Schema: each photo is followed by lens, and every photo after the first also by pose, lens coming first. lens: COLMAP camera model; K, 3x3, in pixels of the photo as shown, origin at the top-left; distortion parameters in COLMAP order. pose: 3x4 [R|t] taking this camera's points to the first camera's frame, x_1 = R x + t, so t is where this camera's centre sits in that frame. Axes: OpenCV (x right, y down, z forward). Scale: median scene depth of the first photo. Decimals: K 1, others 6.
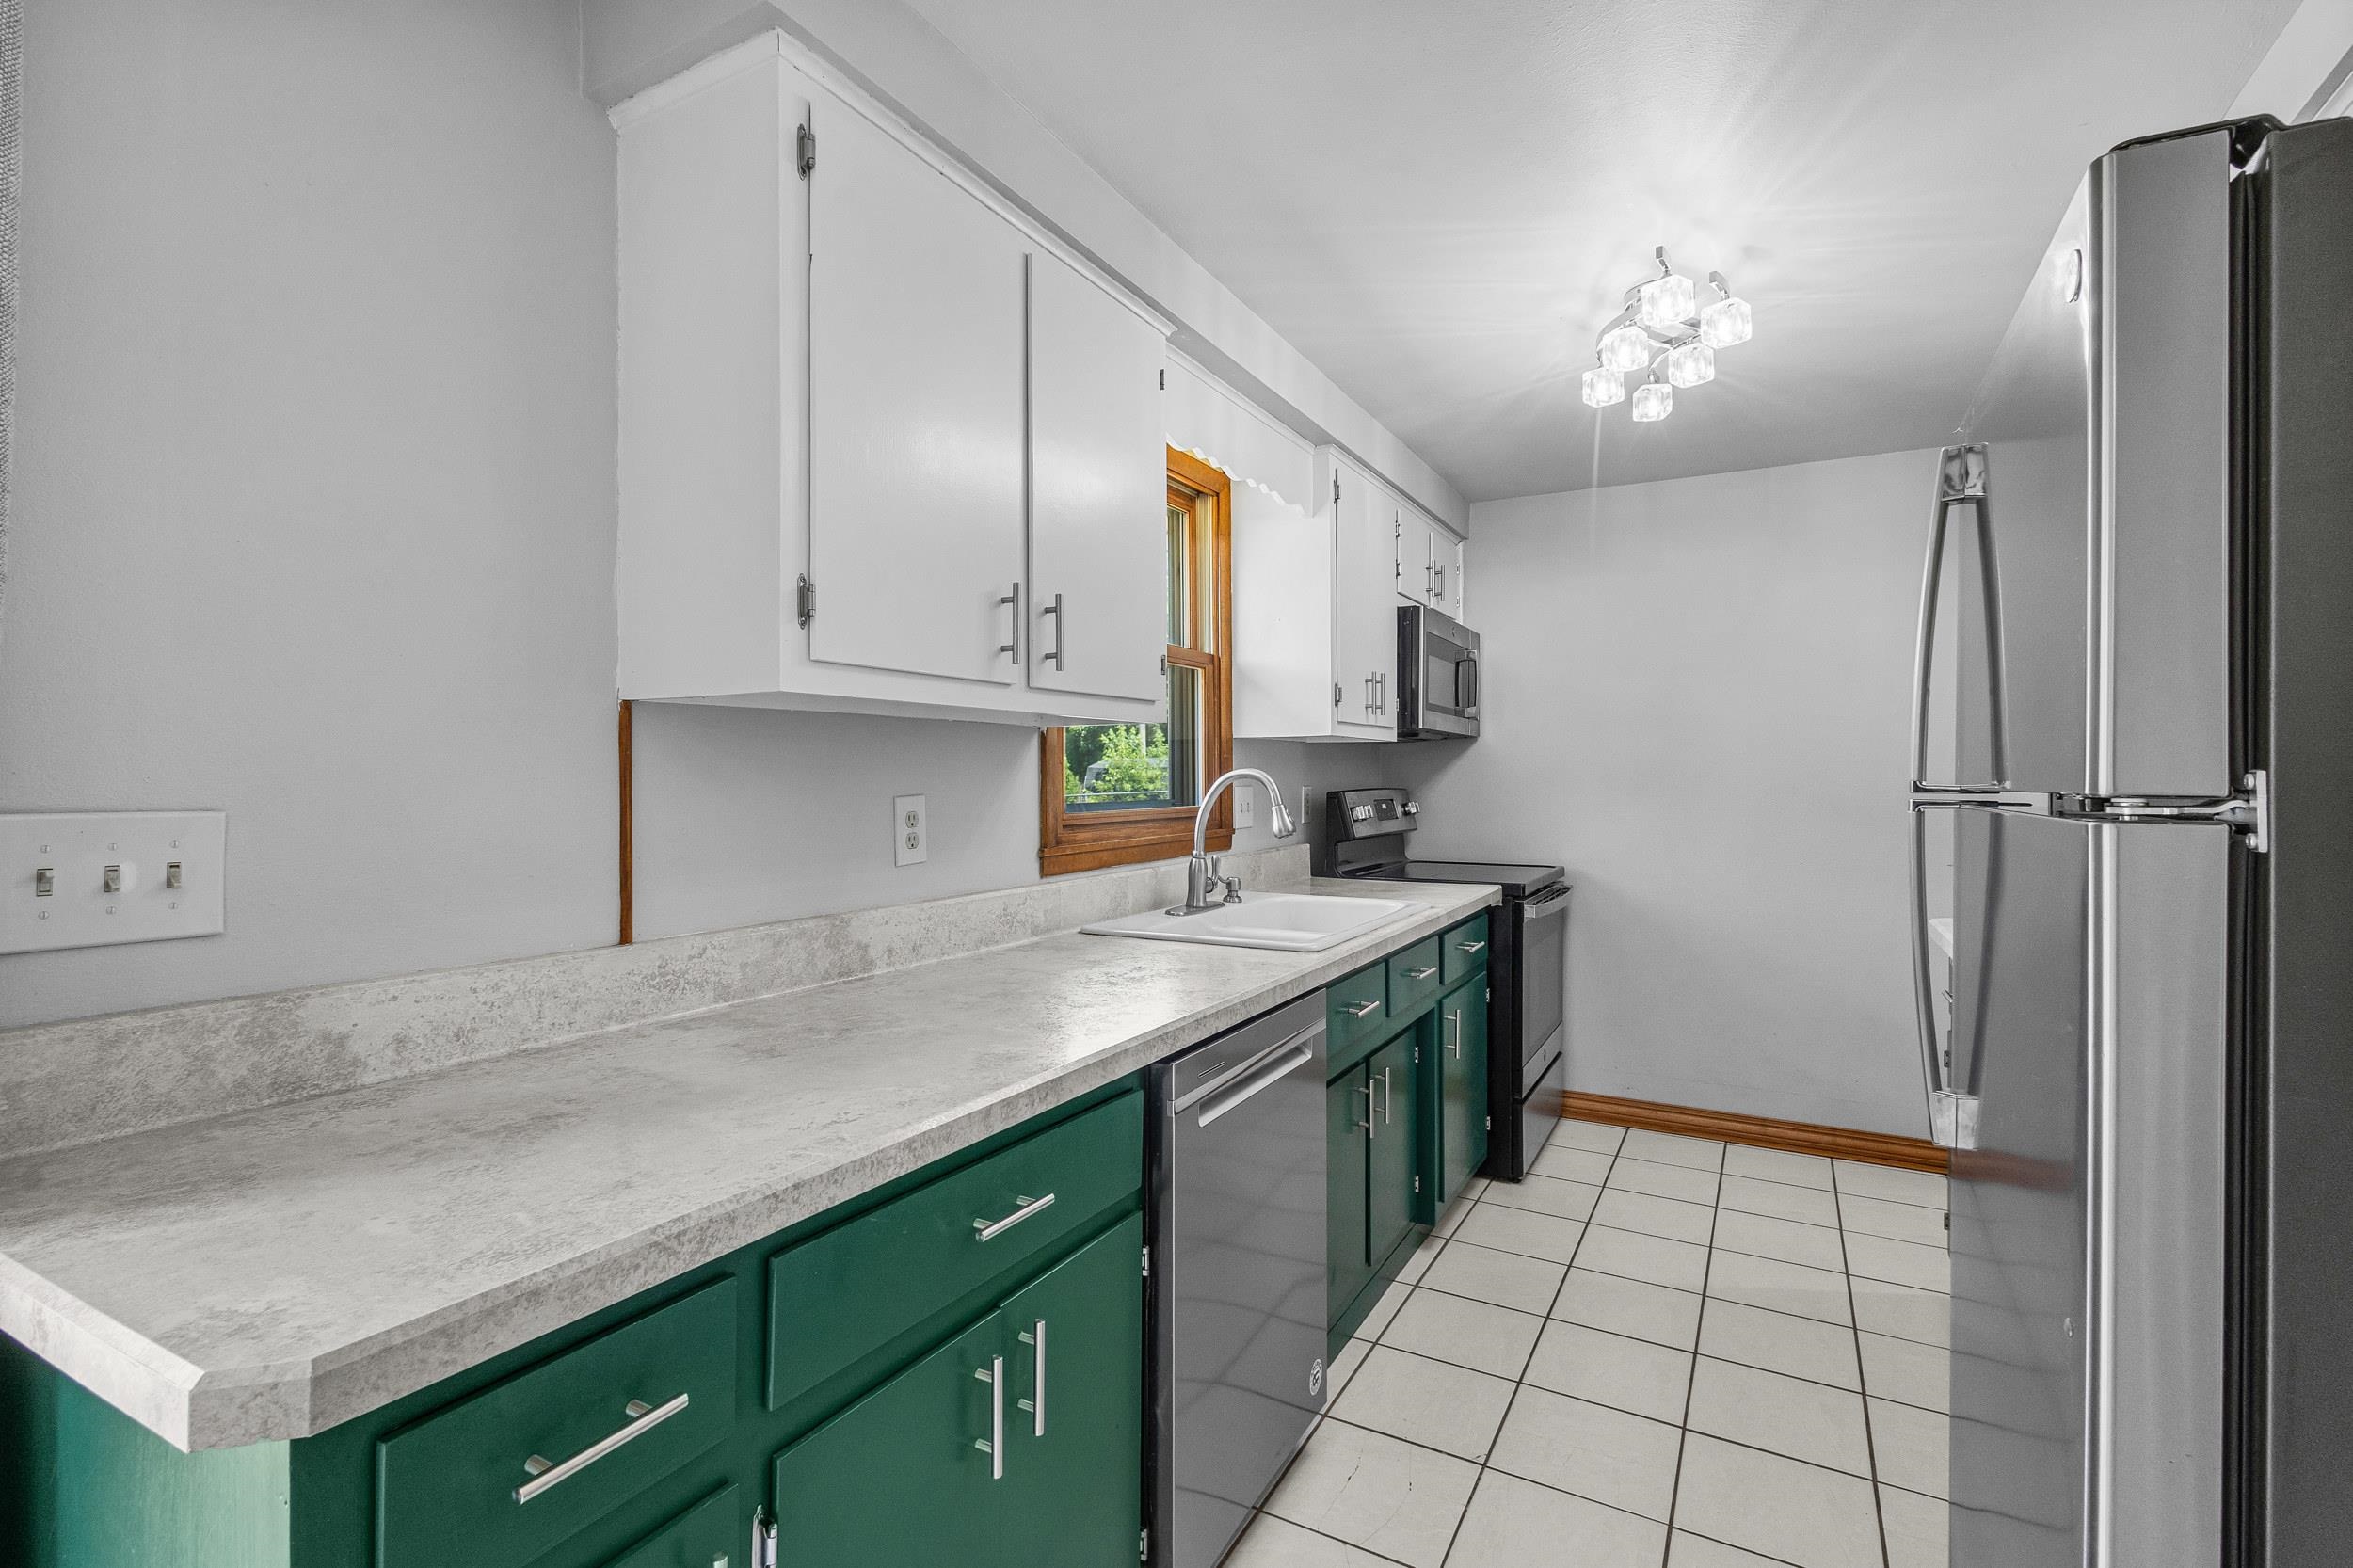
lens RADIAL K [[1085.7, 0, 1170.4], [0, 1085.7, 787.4], [0, 0, 1]] dist [-0.003003, -0.001061]
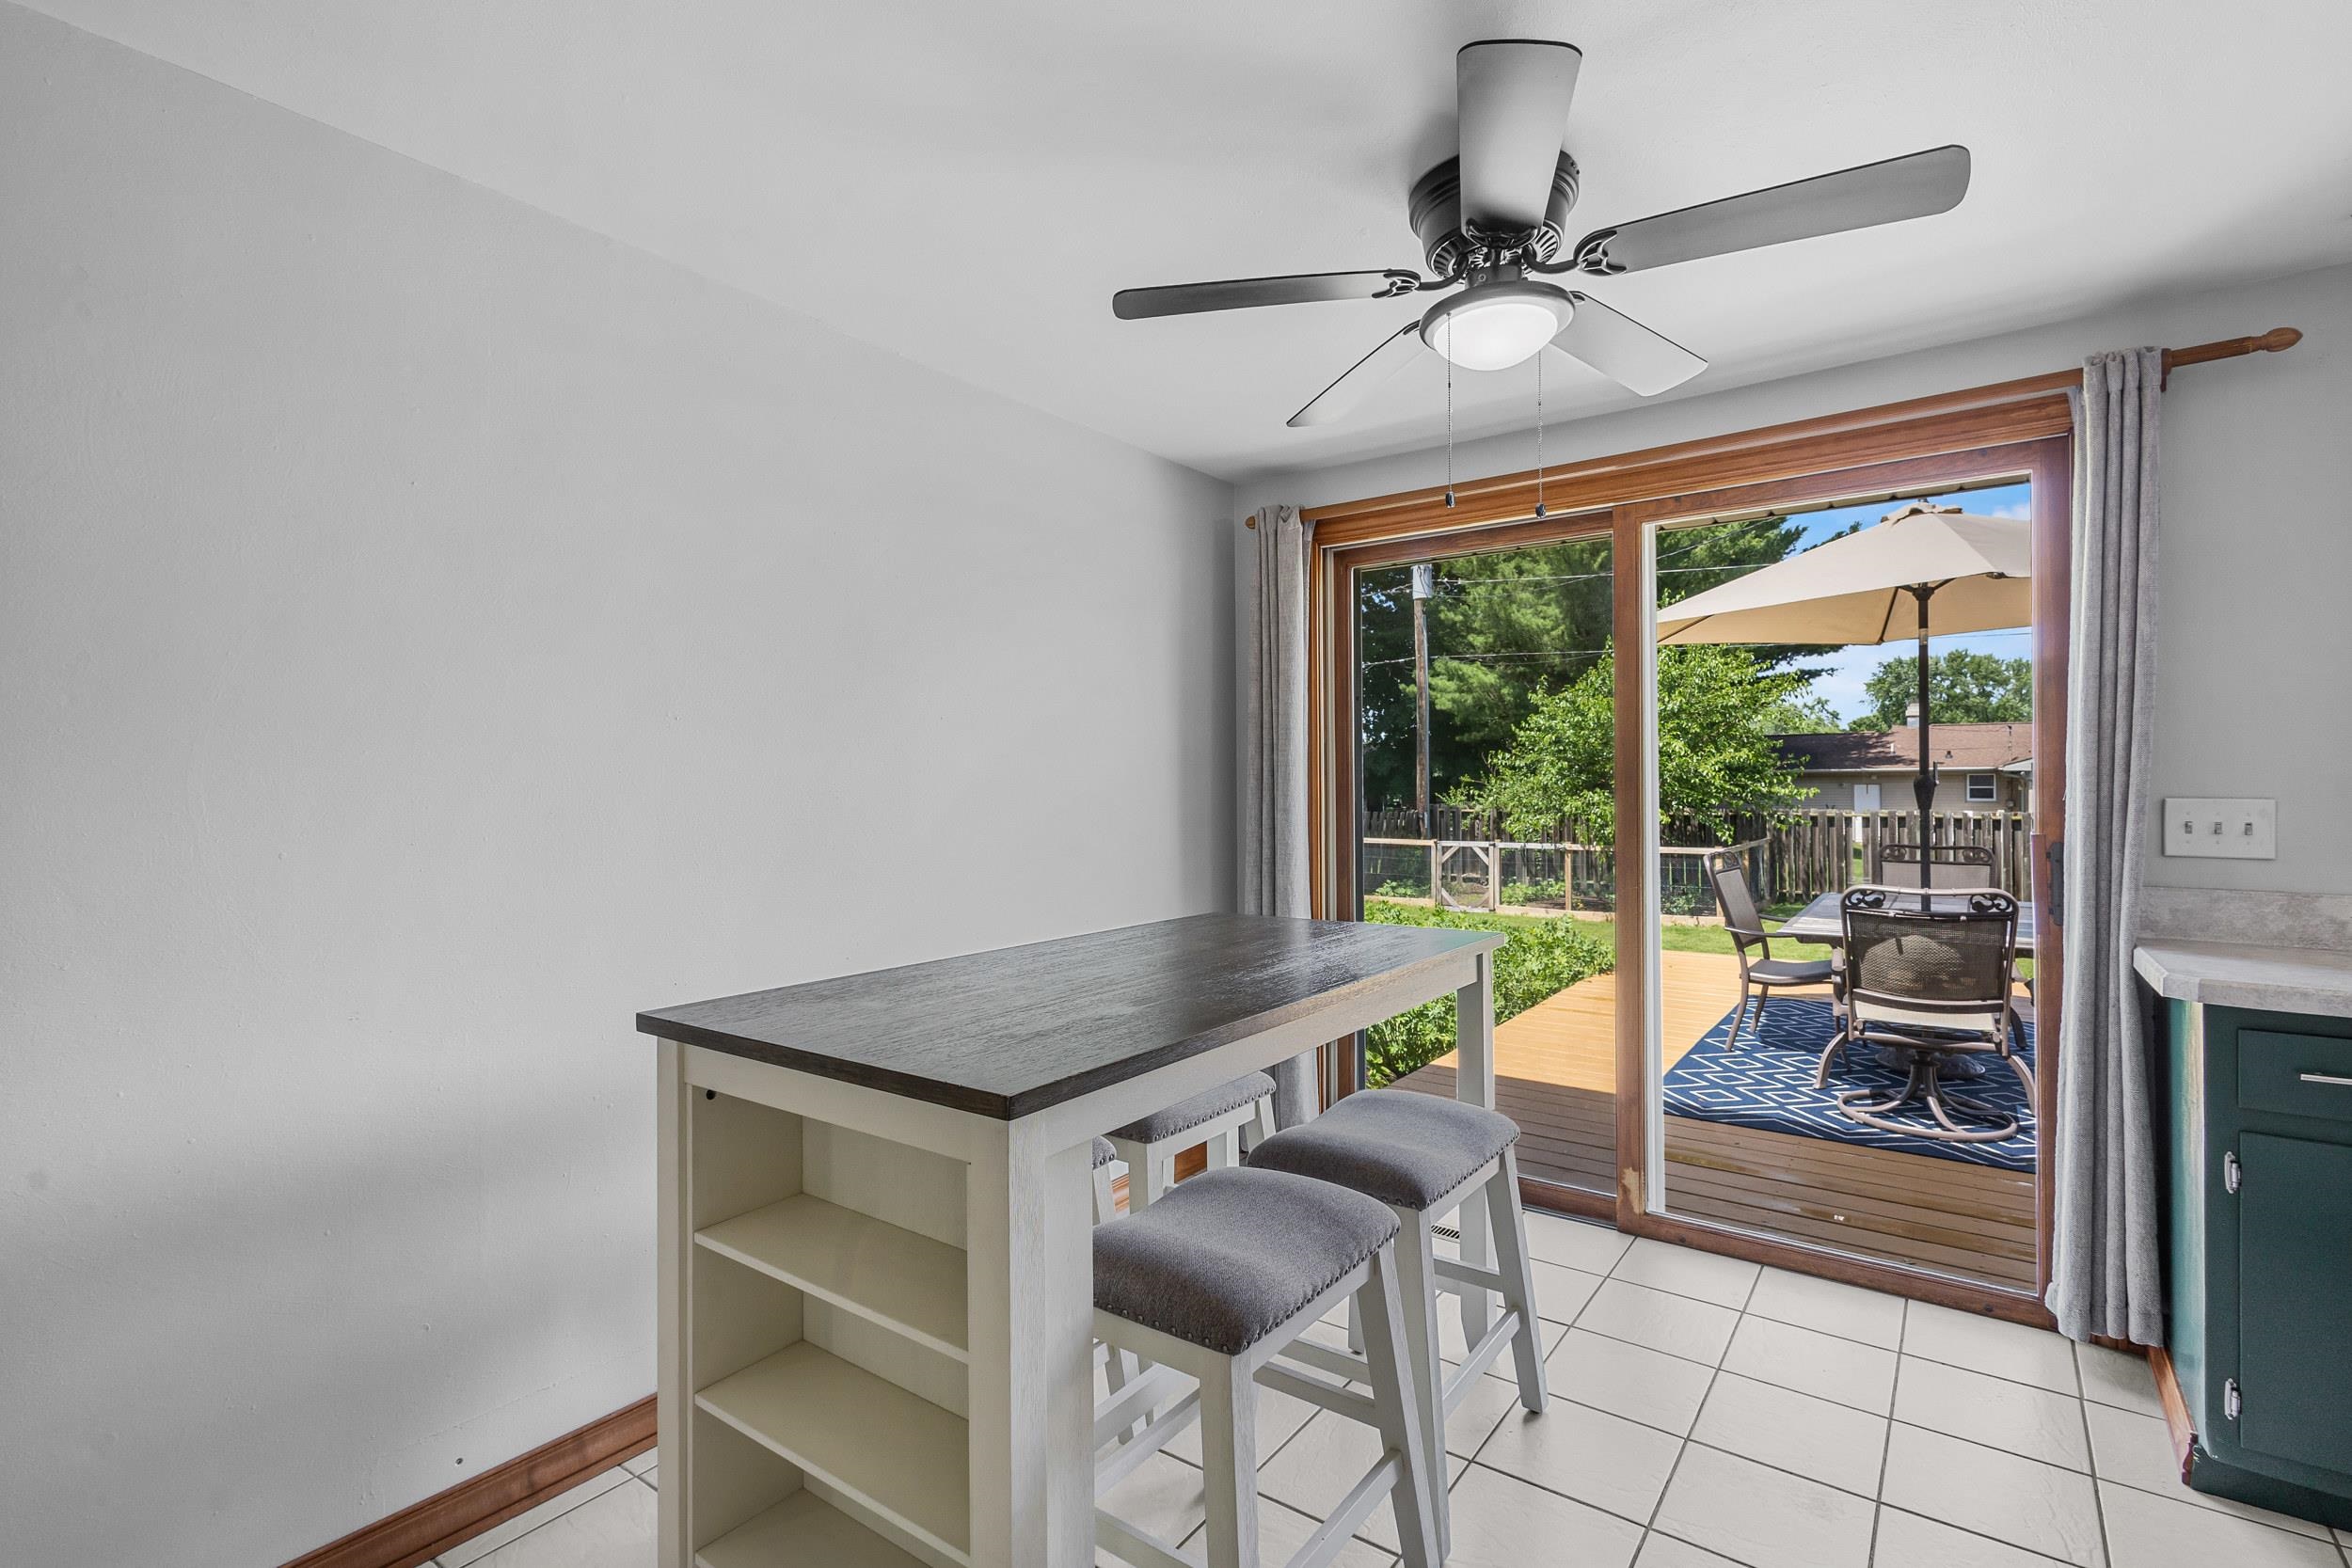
lens RADIAL K [[1085.2, 0, 1171.9], [0, 1085.2, 787.7], [0, 0, 1]] dist [-0.003003, -0.001061]
pose [[-0.119836, 0.006522, -0.992772, 1.459882], [-0.000341, 0.999978, 0.006610, -0.012491], [0.992794, 0.001131, -0.119832, -0.857174]]
